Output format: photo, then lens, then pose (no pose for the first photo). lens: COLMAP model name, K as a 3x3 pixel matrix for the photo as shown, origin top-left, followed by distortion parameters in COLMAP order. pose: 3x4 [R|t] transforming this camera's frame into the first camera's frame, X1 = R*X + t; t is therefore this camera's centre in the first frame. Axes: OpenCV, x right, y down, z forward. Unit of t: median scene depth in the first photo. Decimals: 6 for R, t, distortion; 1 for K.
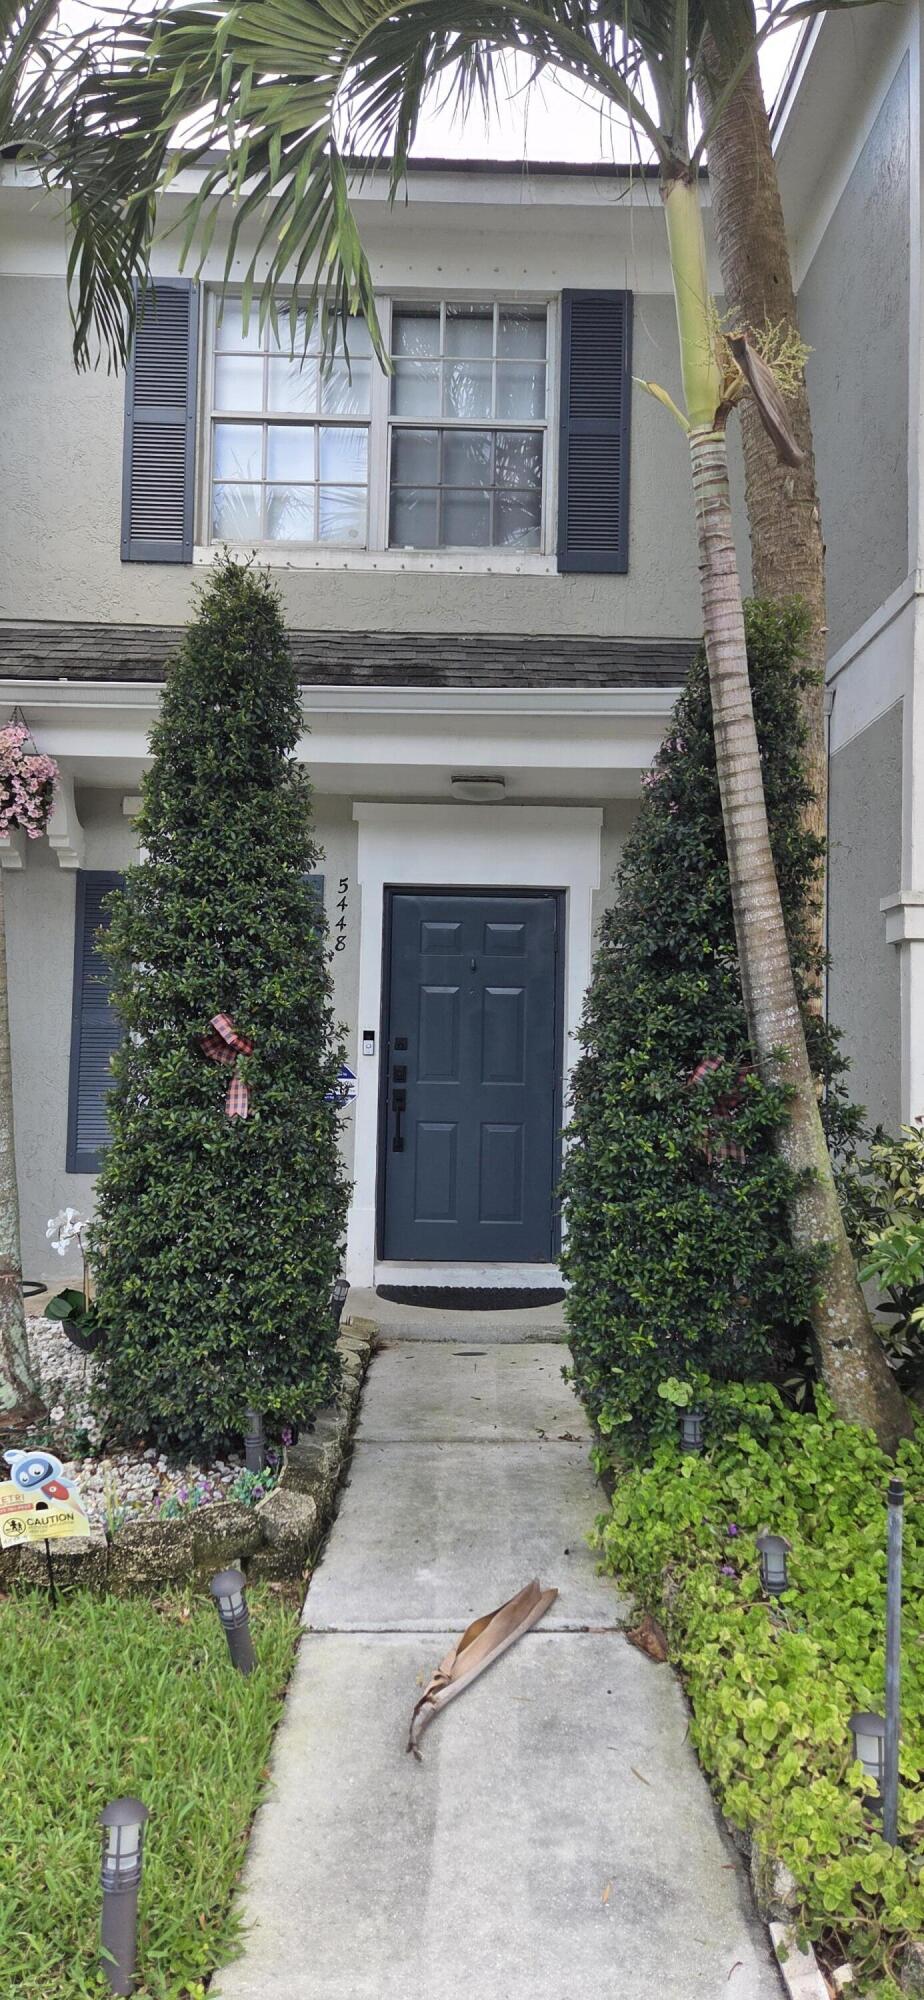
lens RADIAL K [[1349.3, 0, 465.3], [0, 1349.3, 982.8], [0, 0, 1]] dist [0.069211, -0.049567]
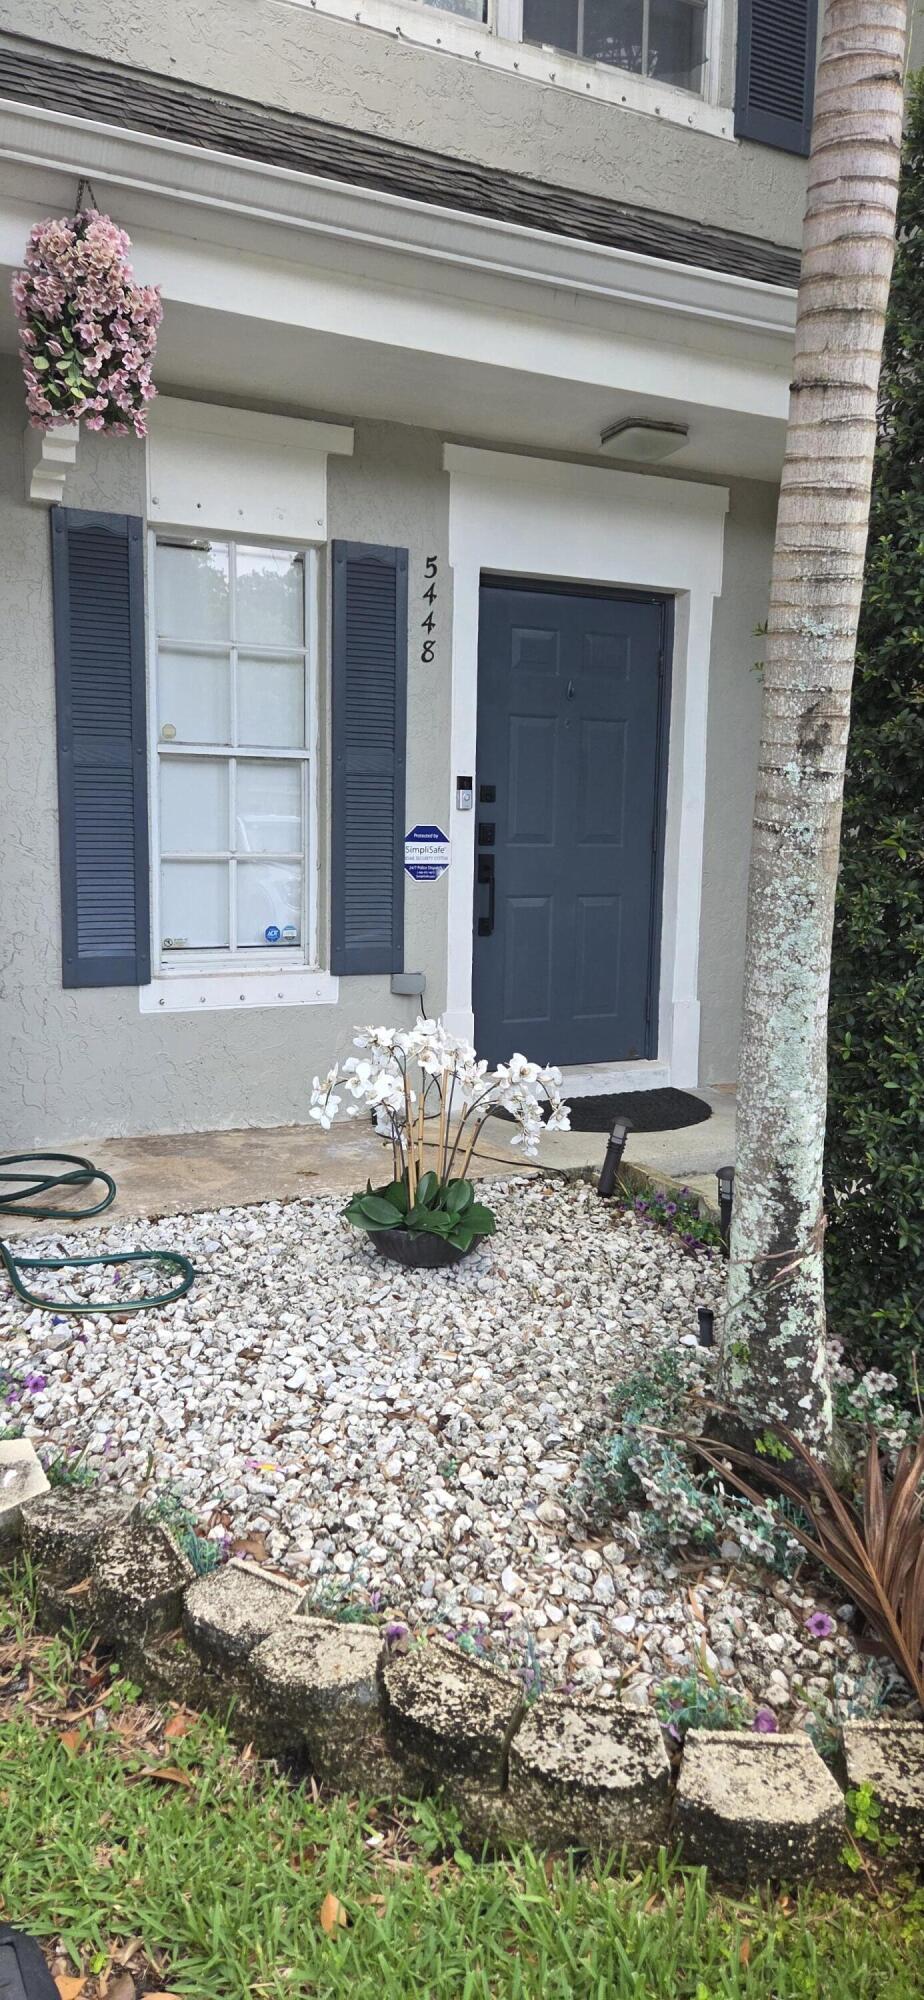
lens RADIAL K [[1349.3, 0, 456.4], [0, 1349.3, 990.9], [0, 0, 1]] dist [0.069211, -0.049567]
pose [[0.892735, -0.061204, 0.446407, -0.694421], [-0.029453, 0.980686, 0.193357, 0.012939], [-0.449619, -0.185765, 0.873690, 0.559296]]
